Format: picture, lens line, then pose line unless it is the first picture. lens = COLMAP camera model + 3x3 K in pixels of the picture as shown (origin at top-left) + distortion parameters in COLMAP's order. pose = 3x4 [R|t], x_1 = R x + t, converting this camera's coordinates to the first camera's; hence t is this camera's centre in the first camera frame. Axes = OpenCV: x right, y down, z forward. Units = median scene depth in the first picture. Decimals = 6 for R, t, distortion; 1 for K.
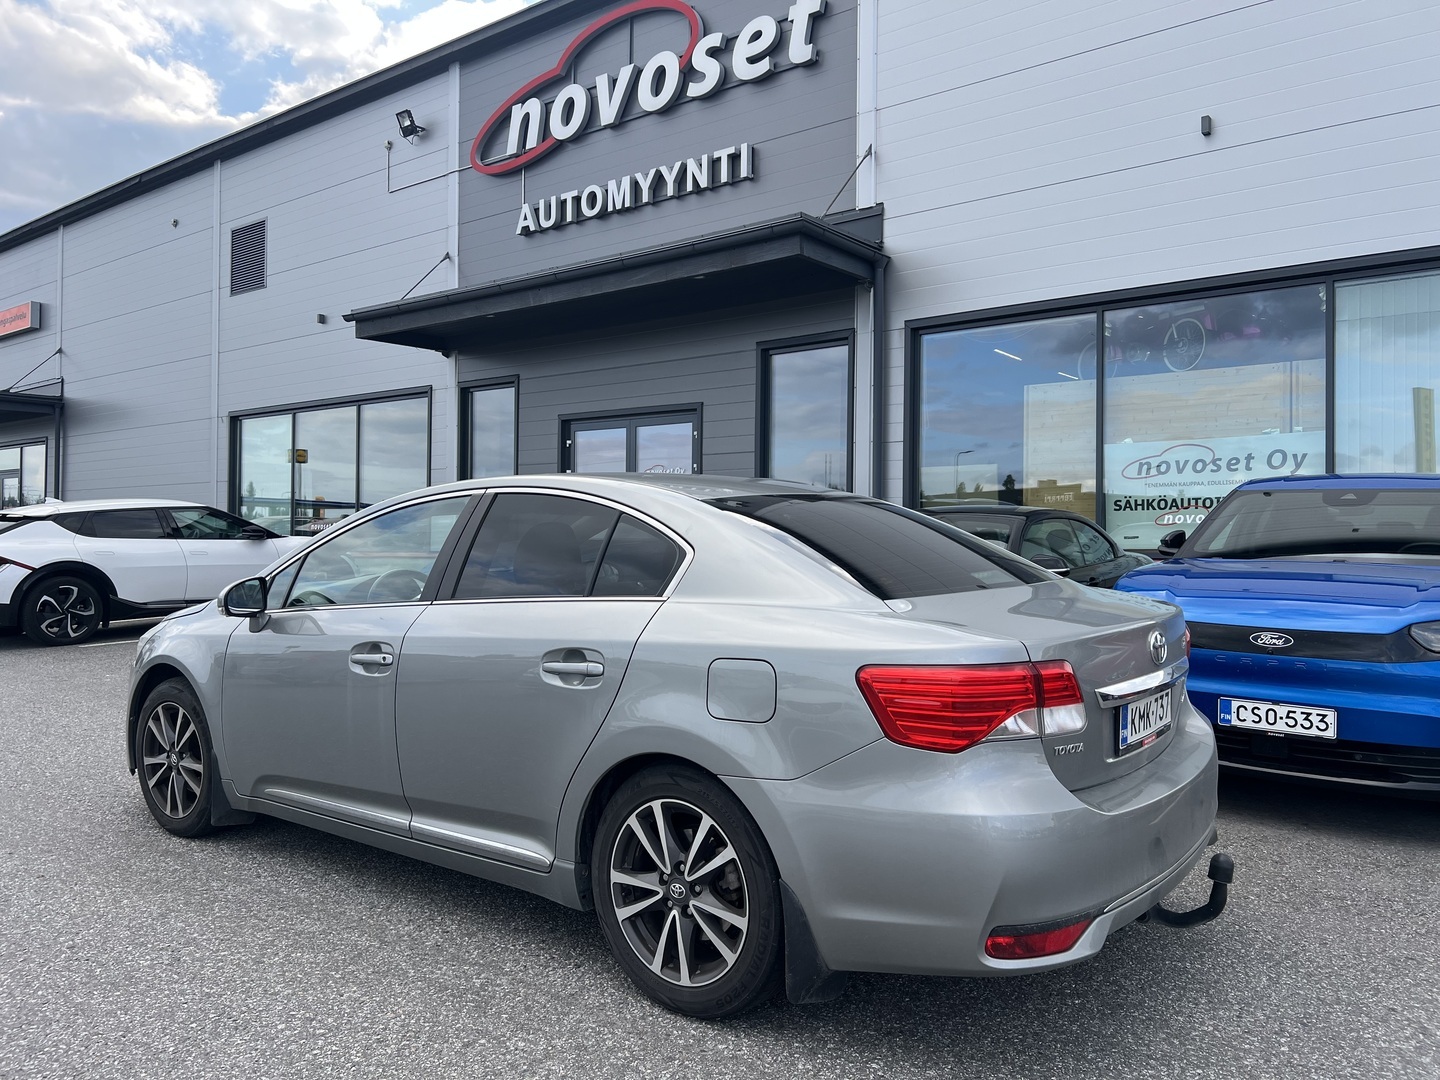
lens RADIAL K [[1087.5, 0, 725.0], [0, 1087.5, 536.3], [0, 0, 1]] dist [0.057626, -0.068653]
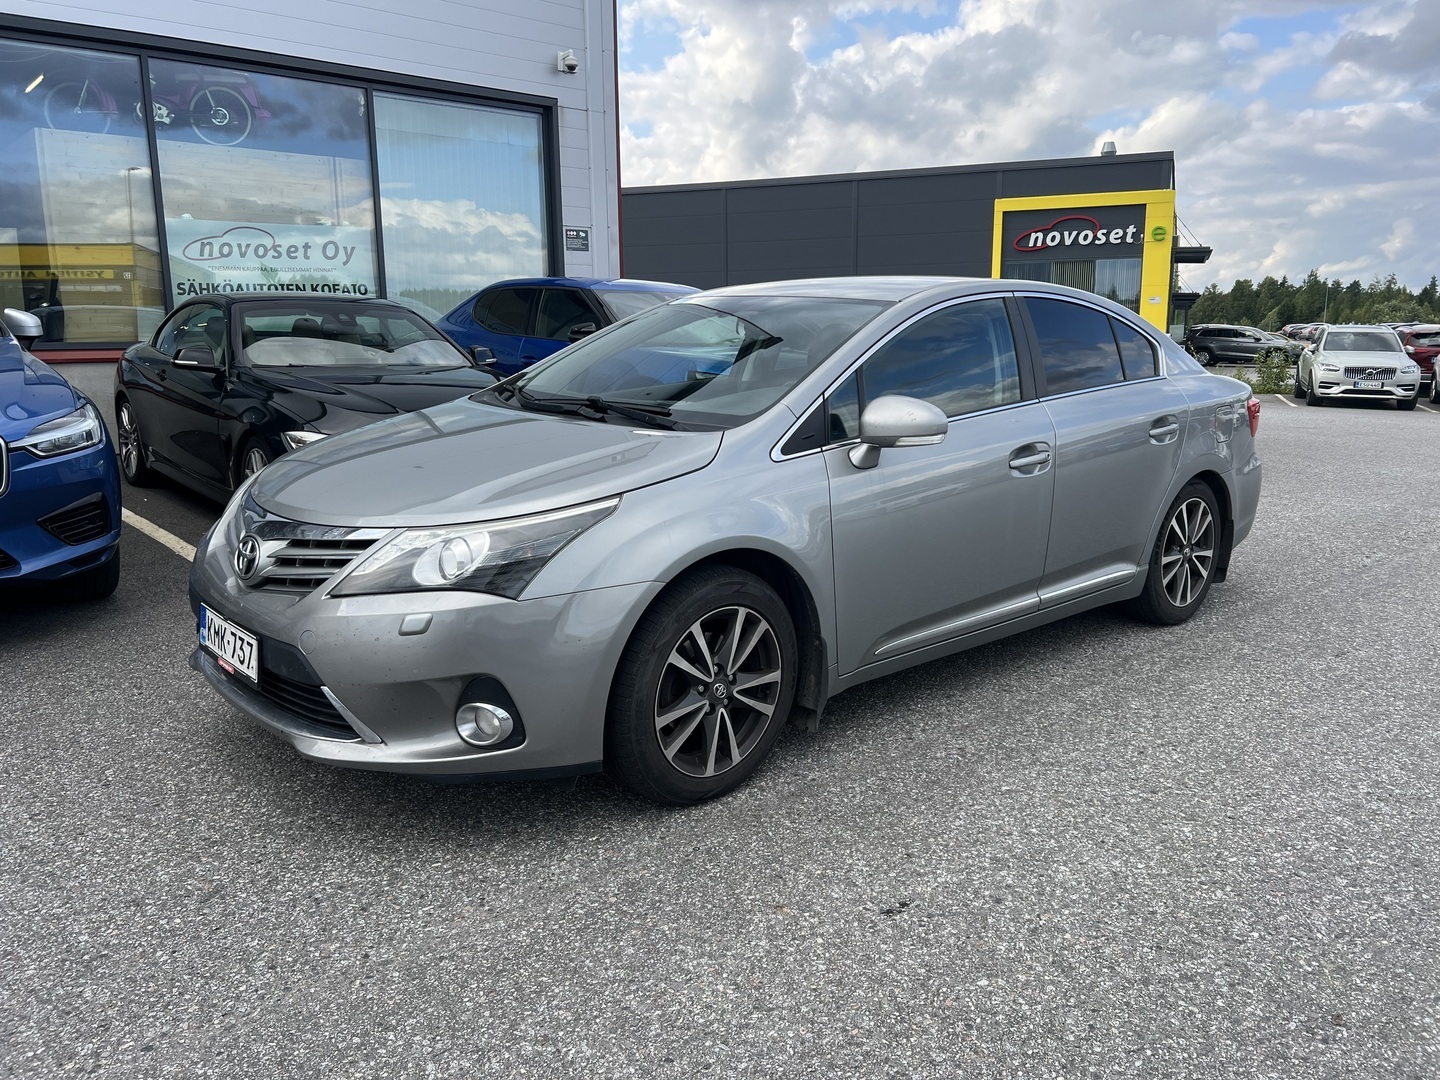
lens RADIAL K [[1087.5, 0, 734.5], [0, 1087.5, 542.7], [0, 0, 1]] dist [0.057626, -0.068653]
pose [[0.168848, -0.199444, 0.965252, -1.322674], [-0.001269, 0.979269, 0.202562, -0.019642], [-0.985641, -0.035427, 0.165095, 1.054077]]
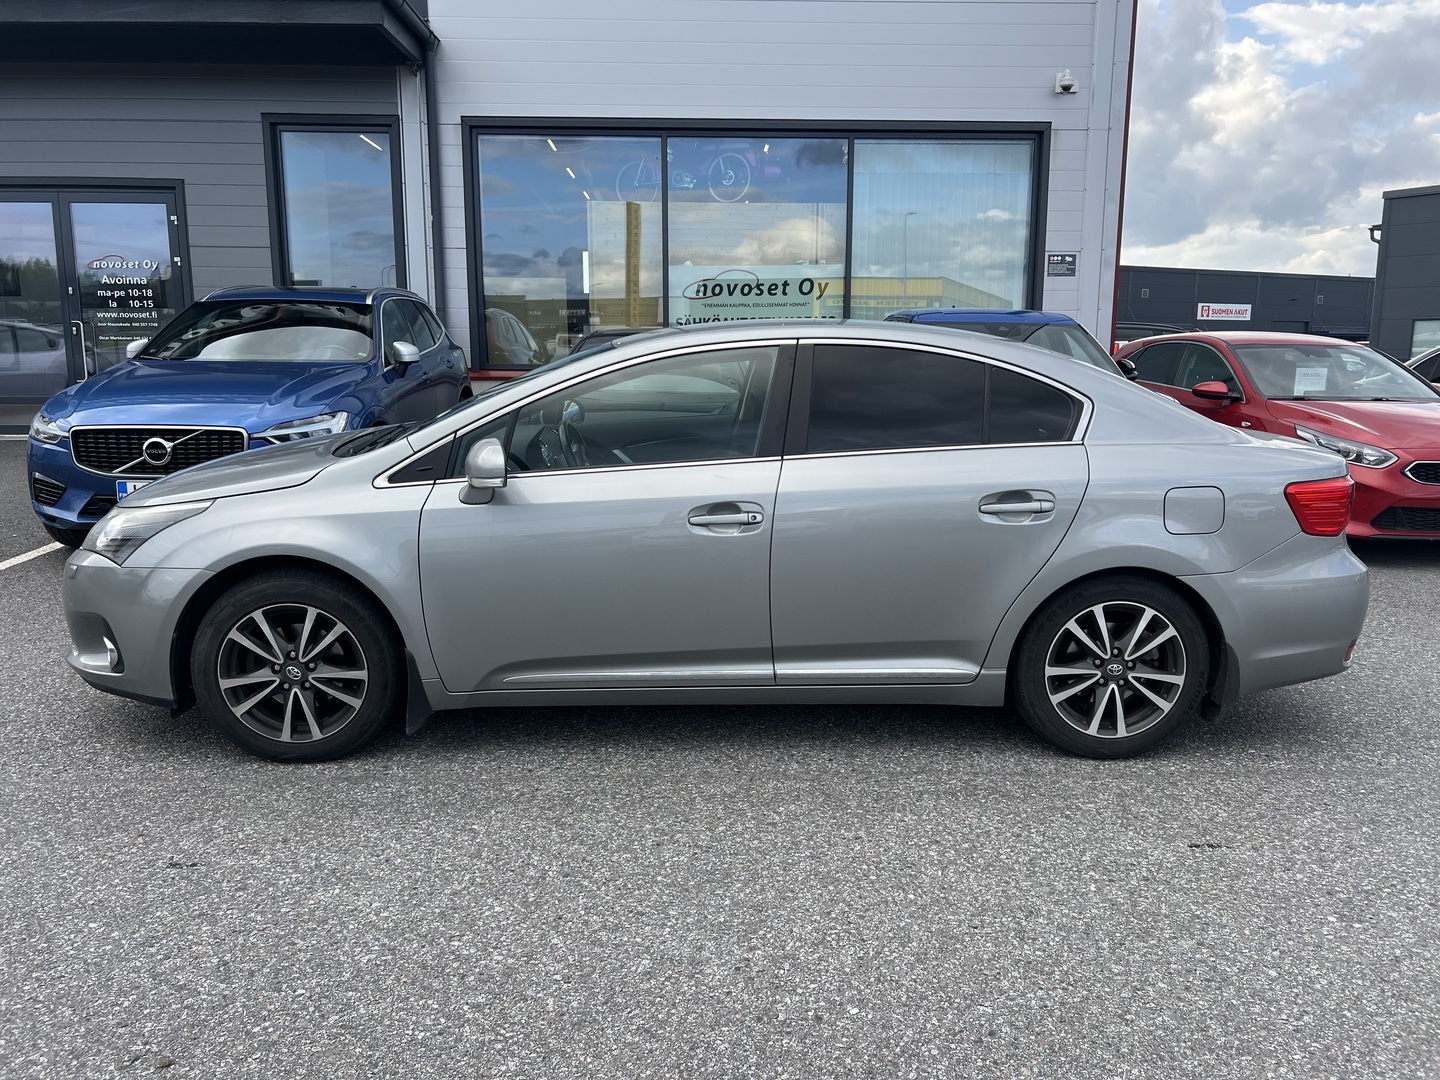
lens RADIAL K [[1087.5, 0, 734.9], [0, 1087.5, 539.7], [0, 0, 1]] dist [0.057626, -0.068653]
pose [[0.765559, -0.115068, 0.632992, -0.886990], [-0.005557, 0.982657, 0.185352, -0.046152], [-0.643342, -0.145415, 0.751642, 0.257974]]
